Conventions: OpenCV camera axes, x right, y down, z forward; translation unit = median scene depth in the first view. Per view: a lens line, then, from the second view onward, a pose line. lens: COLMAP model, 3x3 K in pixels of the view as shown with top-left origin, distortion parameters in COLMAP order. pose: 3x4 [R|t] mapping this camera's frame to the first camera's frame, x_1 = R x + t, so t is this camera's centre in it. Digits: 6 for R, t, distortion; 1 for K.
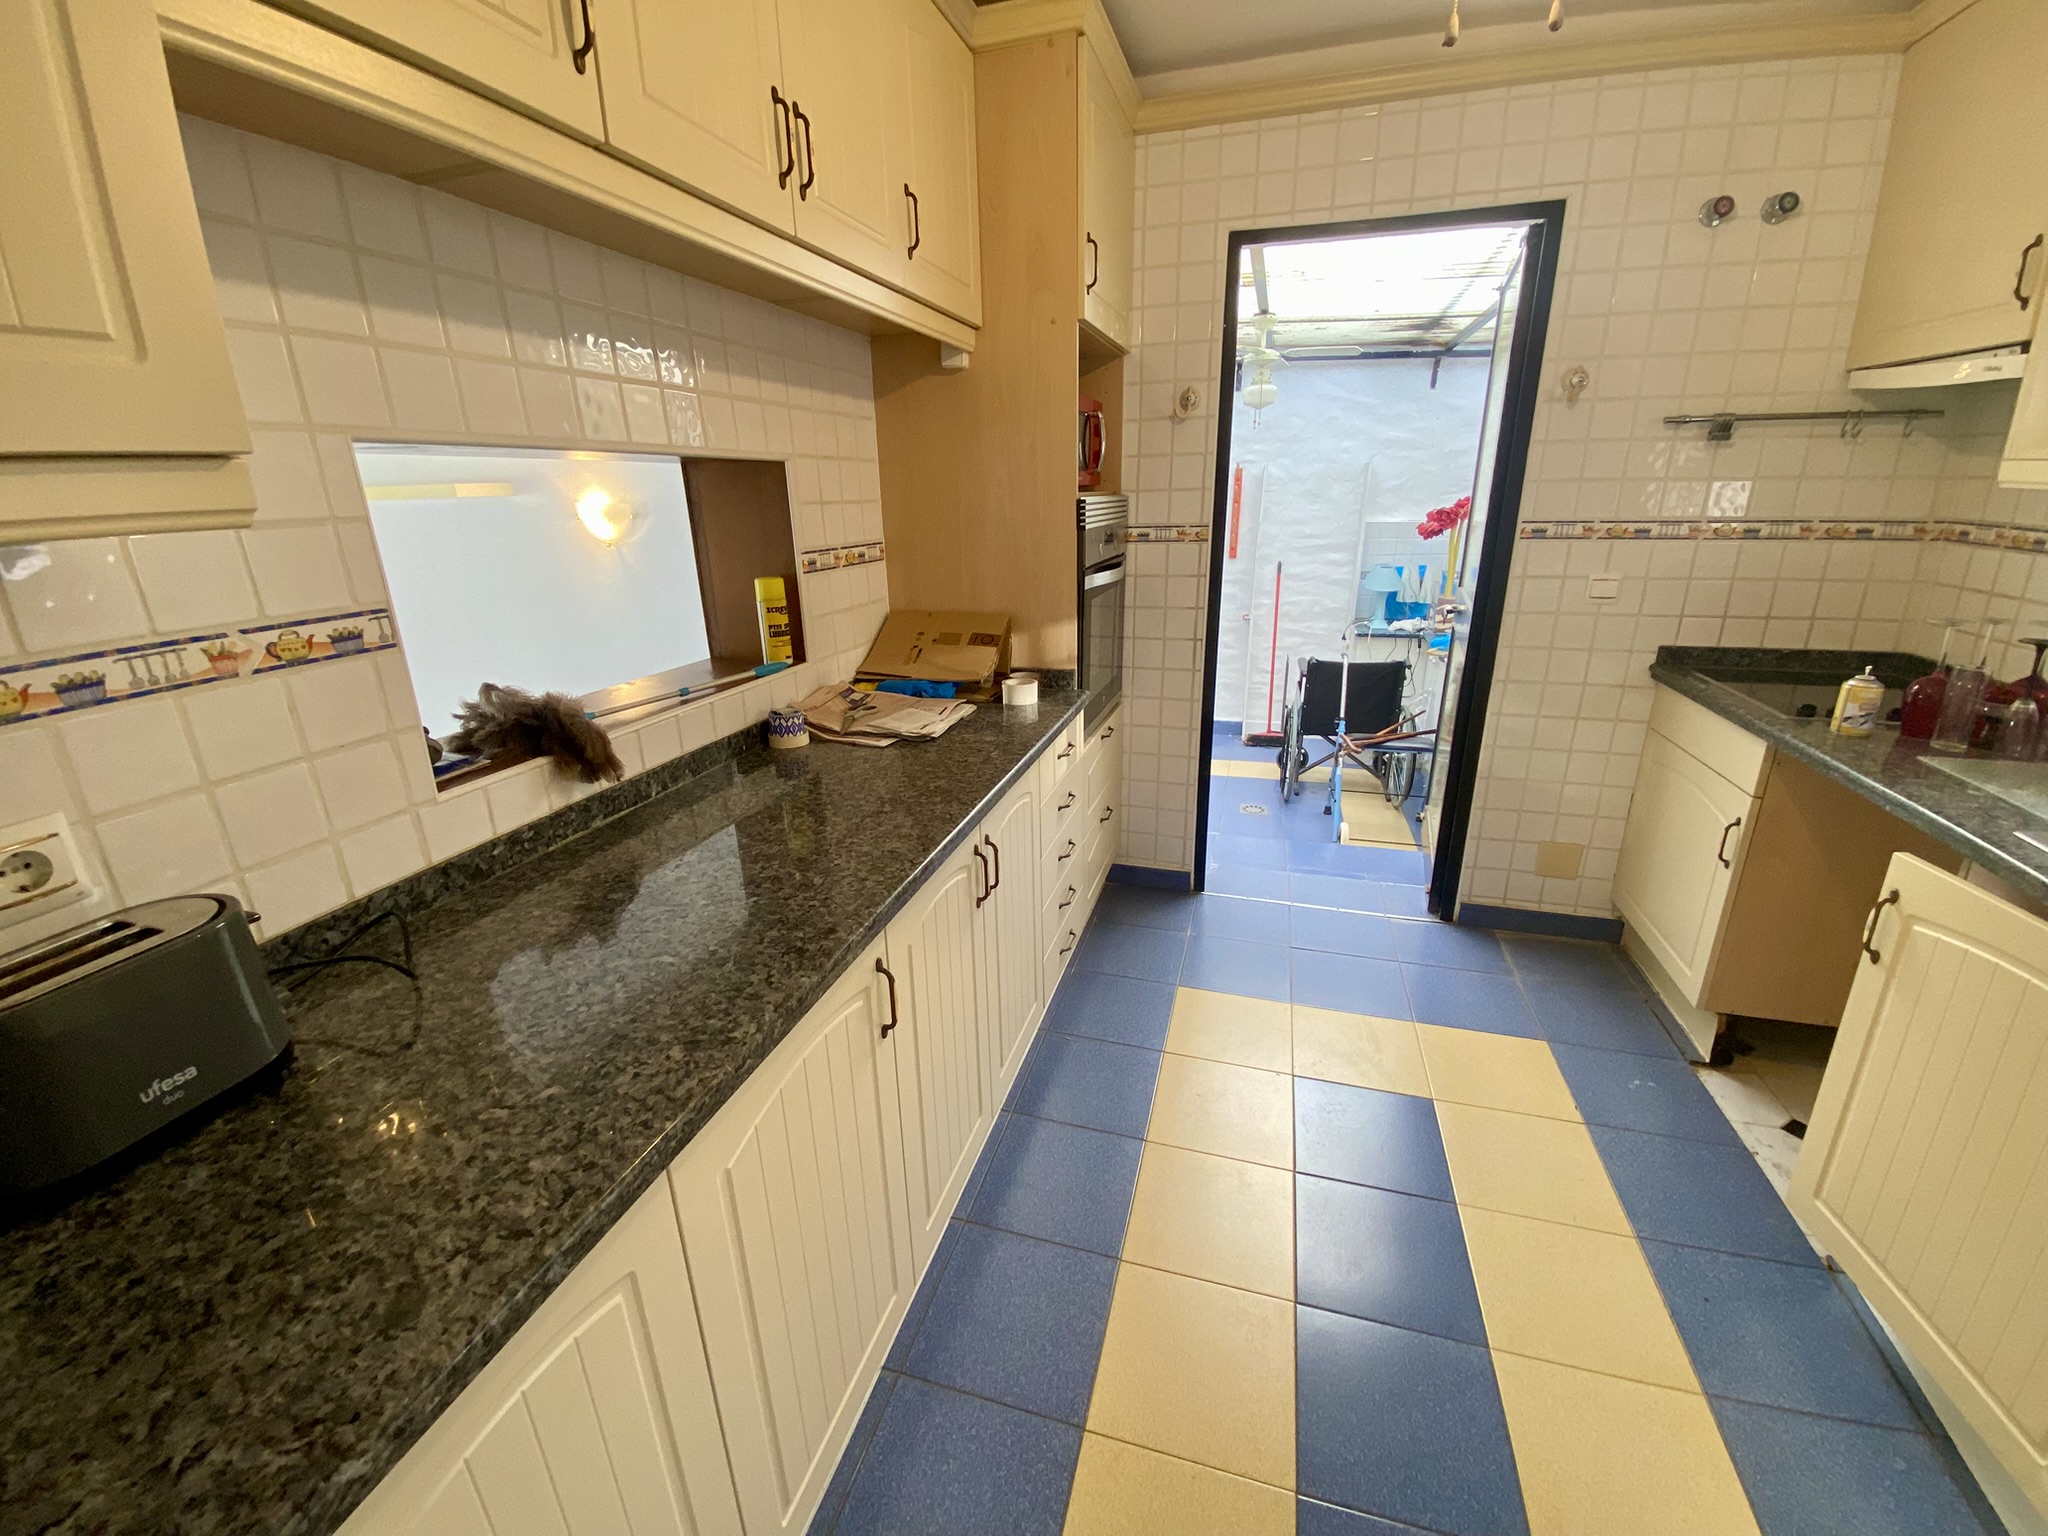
lens RADIAL K [[825.3, 0, 1024.0], [0, 825.3, 768.0], [0, 0, 1]] dist [0.054977, -0.000035]
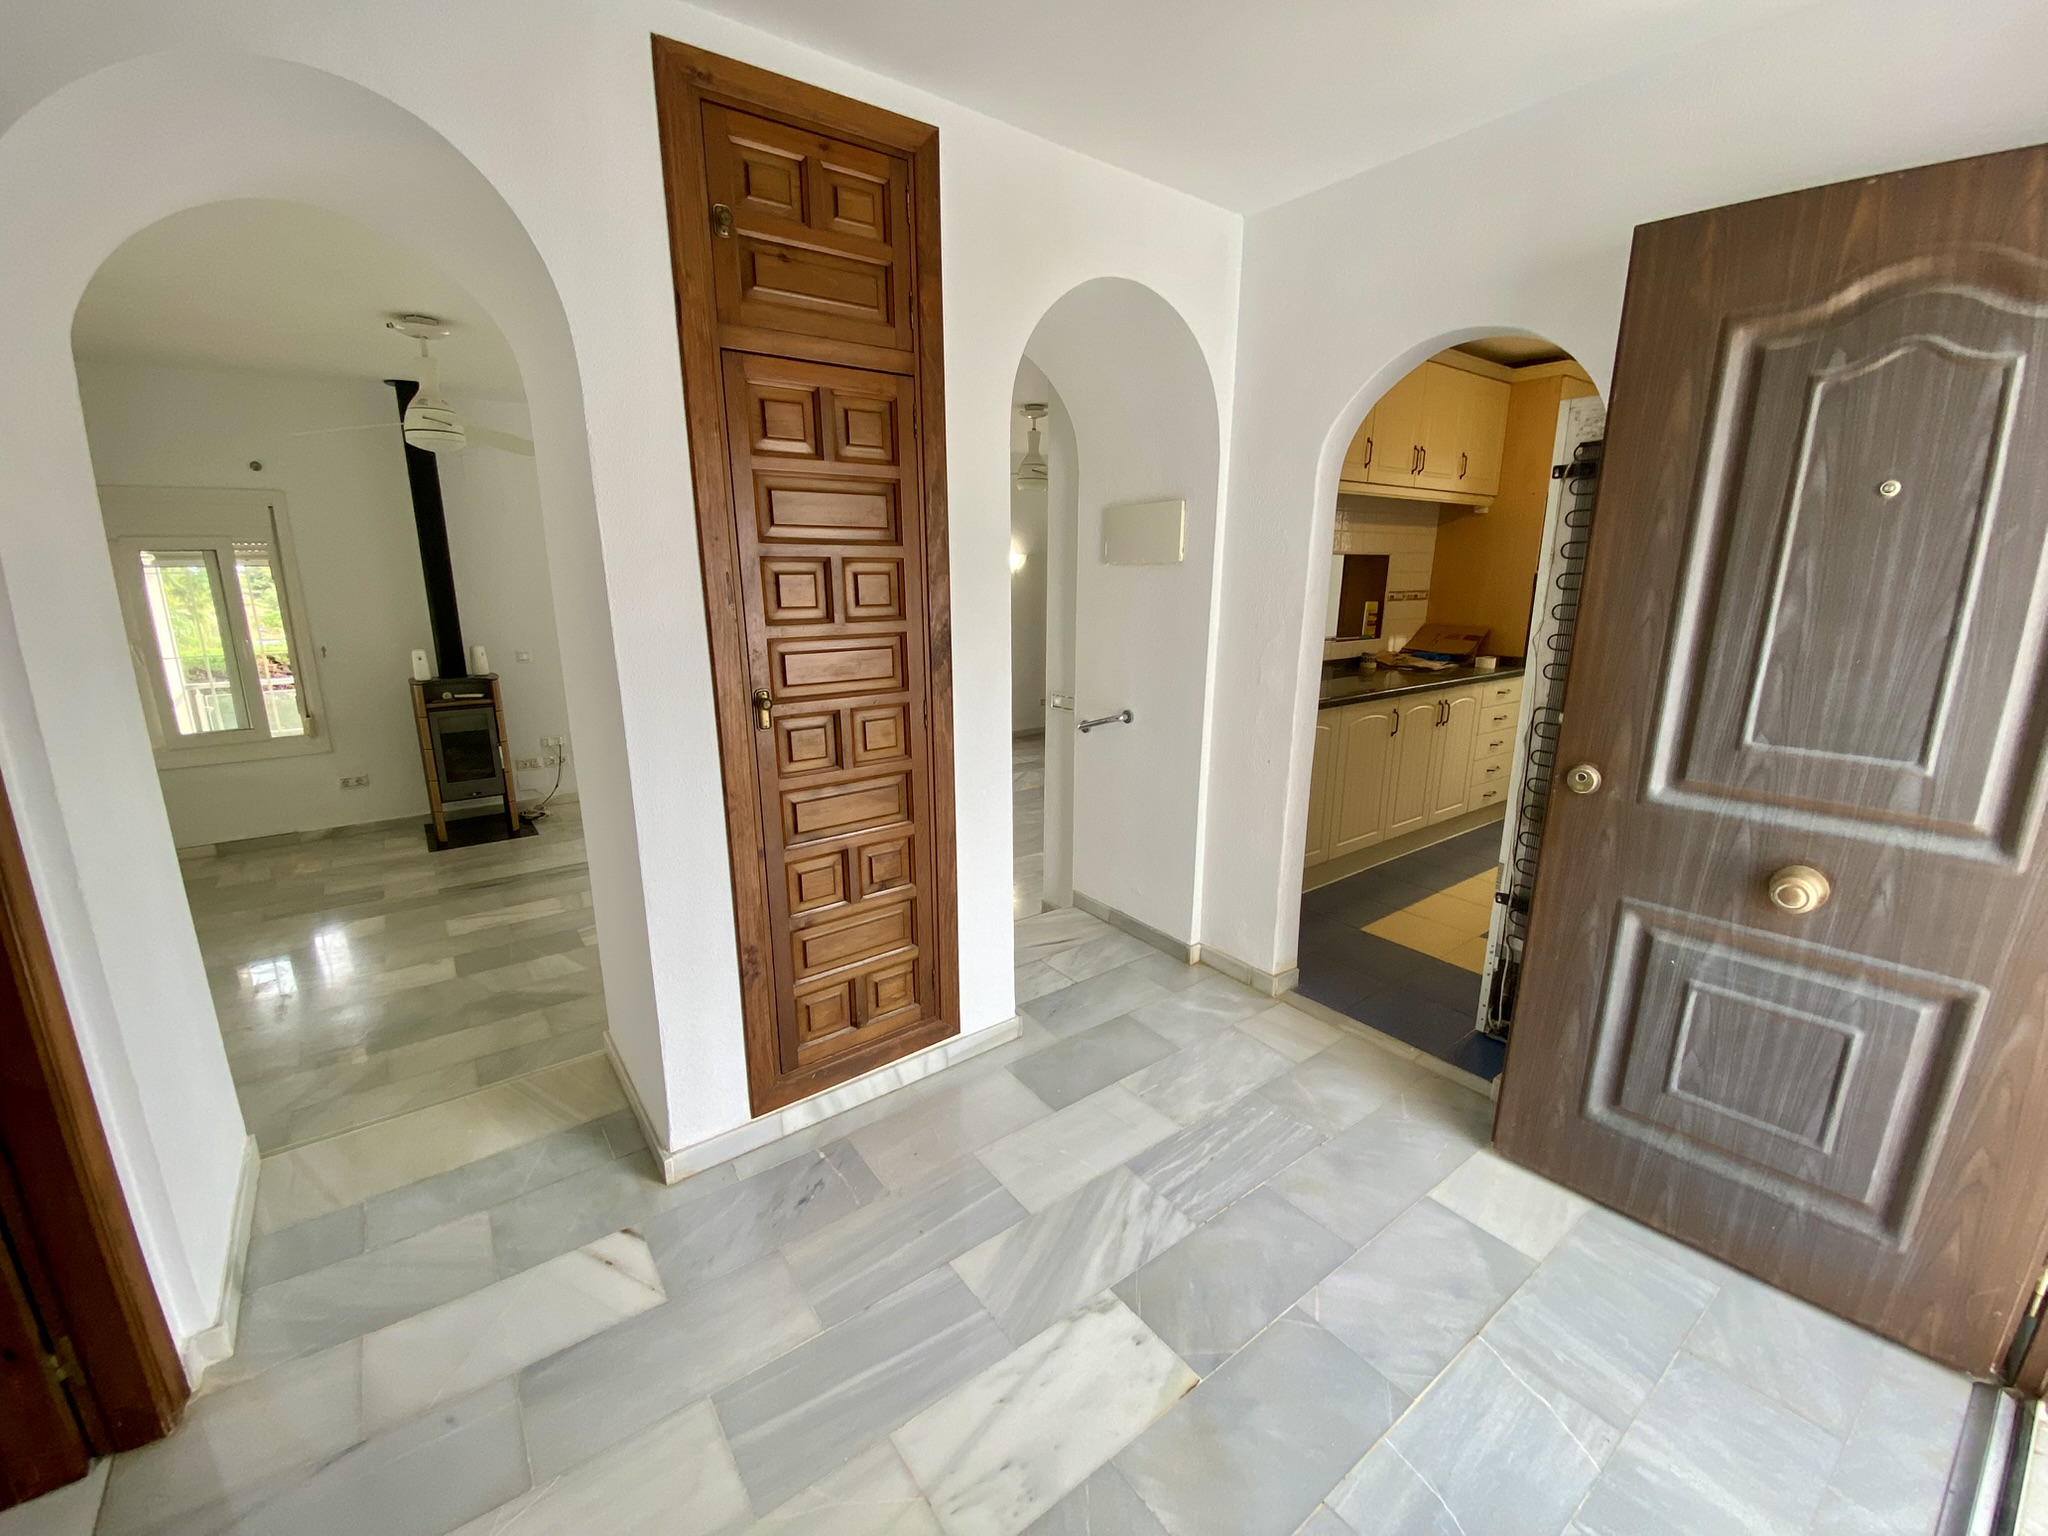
lens RADIAL K [[825.3, 0, 1024.0], [0, 825.3, 768.0], [0, 0, 1]] dist [0.054977, -0.000035]
pose [[0.808220, 0.150169, -0.569411, 0.331938], [-0.204122, 0.978432, -0.031690, 0.526690], [0.552372, 0.141842, 0.821442, -1.487089]]
